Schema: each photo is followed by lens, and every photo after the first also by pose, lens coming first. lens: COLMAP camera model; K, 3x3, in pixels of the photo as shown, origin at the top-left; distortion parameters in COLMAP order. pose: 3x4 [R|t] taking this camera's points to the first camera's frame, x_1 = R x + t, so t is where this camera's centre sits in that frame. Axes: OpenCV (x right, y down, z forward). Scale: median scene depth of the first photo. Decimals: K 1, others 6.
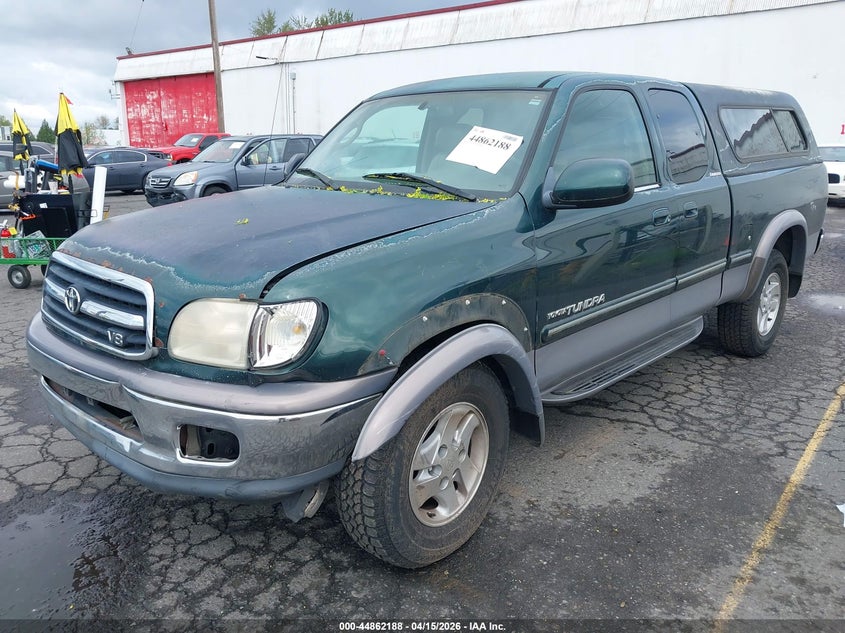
lens RADIAL K [[640.7, 0, 422.5], [0, 640.7, 316.5], [0, 0, 1]] dist [0.006873, -0.010942]
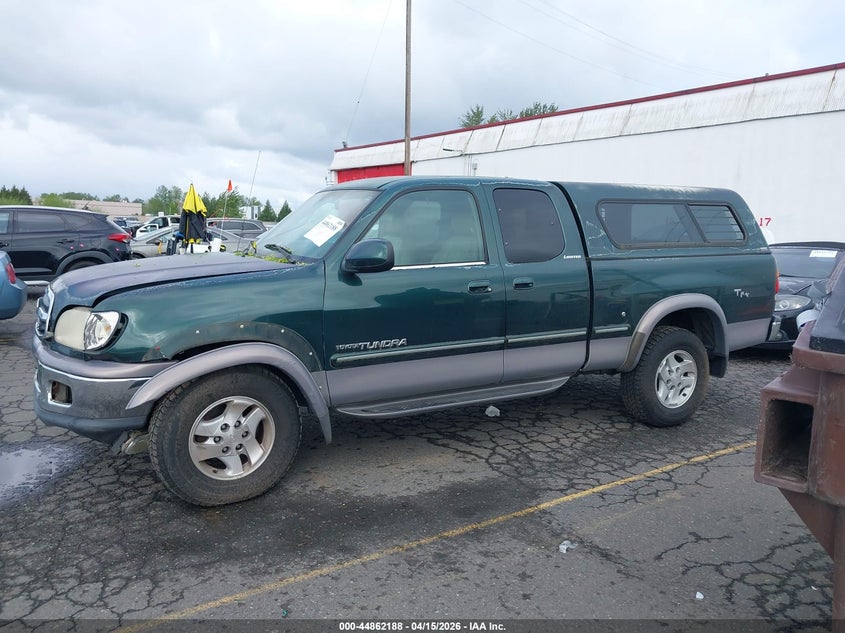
lens RADIAL K [[629.0, 0, 422.5], [0, 629.0, 316.5], [0, 0, 1]] dist [0.125641, -0.278564]
pose [[0.957813, 0.064827, -0.279986, 0.652306], [-0.099023, 0.989013, -0.109758, 0.056086], [0.269794, 0.132853, 0.953709, -0.232455]]
